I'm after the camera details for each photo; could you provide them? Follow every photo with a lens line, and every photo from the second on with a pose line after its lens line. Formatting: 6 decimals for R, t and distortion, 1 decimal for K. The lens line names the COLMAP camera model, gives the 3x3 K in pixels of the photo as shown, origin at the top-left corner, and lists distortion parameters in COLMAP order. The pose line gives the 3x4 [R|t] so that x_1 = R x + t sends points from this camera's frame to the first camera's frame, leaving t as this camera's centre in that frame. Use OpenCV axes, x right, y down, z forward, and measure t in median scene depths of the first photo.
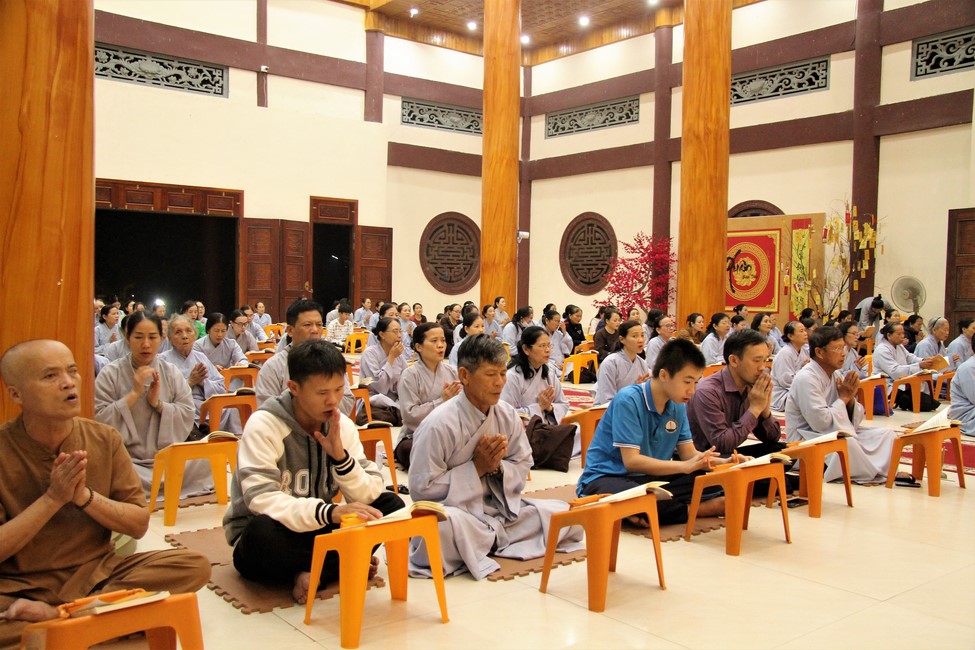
lens RADIAL K [[882.0, 0, 486.8], [0, 882.0, 343.8], [0, 0, 1]] dist [-0.125475, 0.194309]
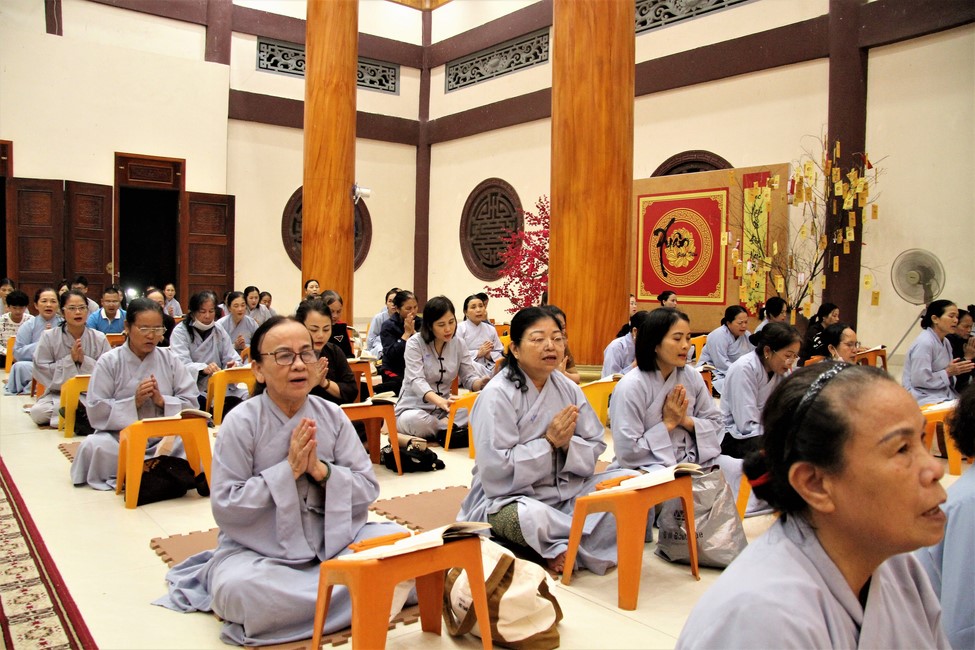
lens RADIAL K [[750.1, 0, 483.0], [0, 750.1, 338.2], [0, 0, 1]] dist [-0.175465, 0.125043]
pose [[0.999993, 0.003295, 0.001494, 0.127890], [-0.003314, 0.999915, 0.012649, -0.013635], [-0.001452, -0.012654, 0.999919, 0.373727]]
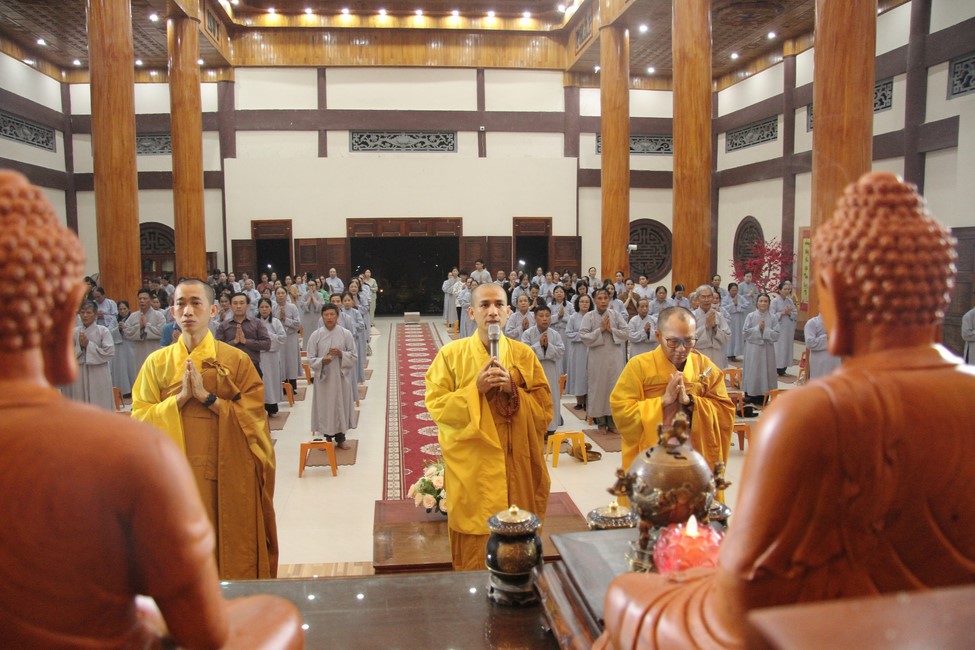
lens RADIAL K [[750.1, 0, 483.0], [0, 750.1, 338.2], [0, 0, 1]] dist [-0.175465, 0.125043]
pose [[0.847251, 0.041048, -0.529604, 0.404079], [-0.008118, 0.997894, 0.064357, -0.055097], [0.531130, -0.050227, 0.845800, -0.035156]]
